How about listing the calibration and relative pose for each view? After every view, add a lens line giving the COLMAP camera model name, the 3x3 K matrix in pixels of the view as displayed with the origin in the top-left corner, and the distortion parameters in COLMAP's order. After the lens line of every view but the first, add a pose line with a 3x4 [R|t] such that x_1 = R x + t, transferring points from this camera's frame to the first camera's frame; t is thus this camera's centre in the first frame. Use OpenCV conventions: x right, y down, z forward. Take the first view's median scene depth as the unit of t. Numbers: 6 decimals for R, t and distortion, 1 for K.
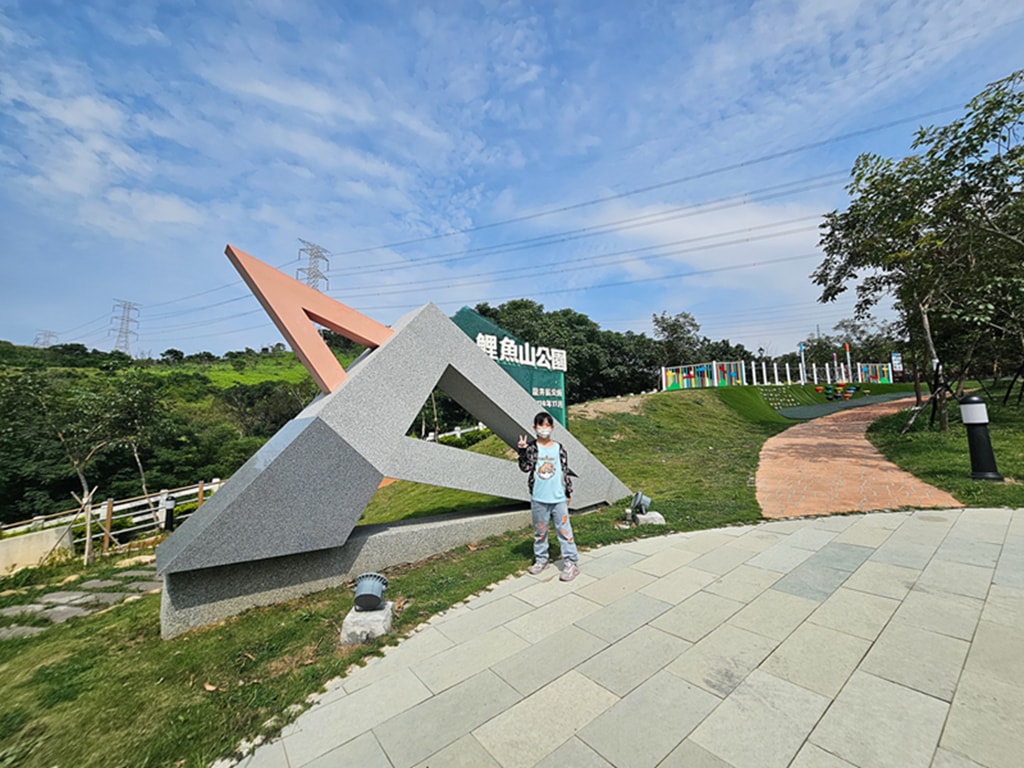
lens RADIAL K [[416.8, 0, 507.3], [0, 416.8, 377.5], [0, 0, 1]] dist [-0.010000, -0.000333]
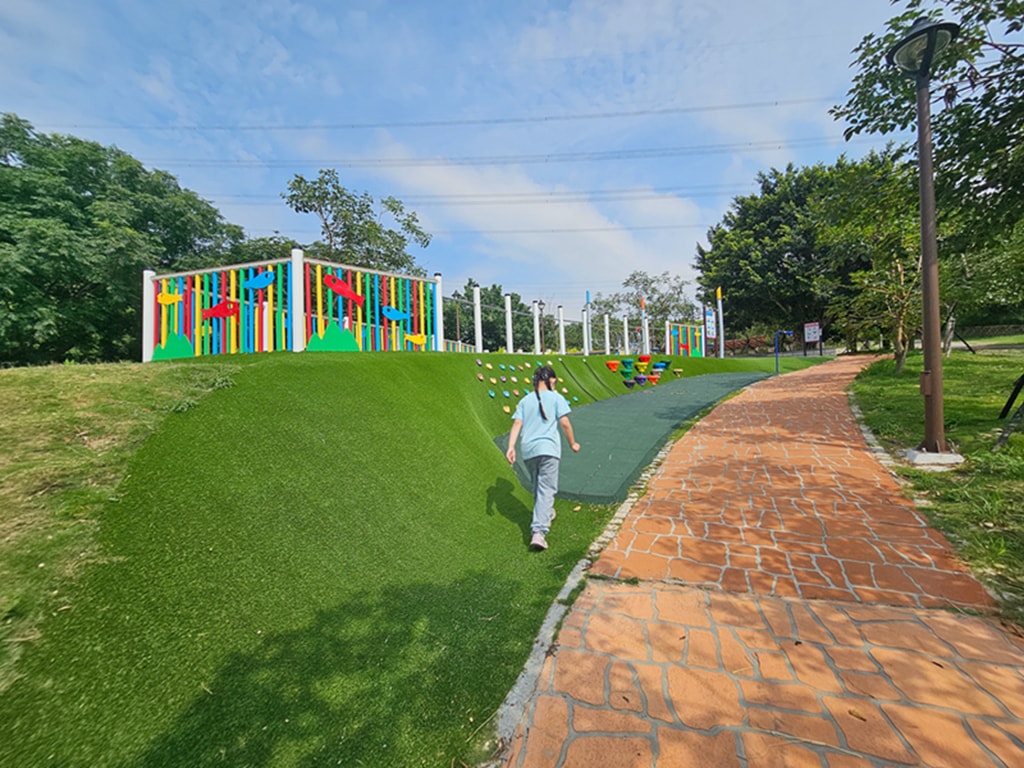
lens RADIAL K [[416.8, 0, 512.5], [0, 416.8, 383.1], [0, 0, 1]] dist [-0.010000, -0.000333]
pose [[0.901597, 0.000342, 0.432577, 0.276450], [-0.044420, 0.994787, 0.091796, 0.005885], [-0.430290, -0.101978, 0.896912, 0.392015]]
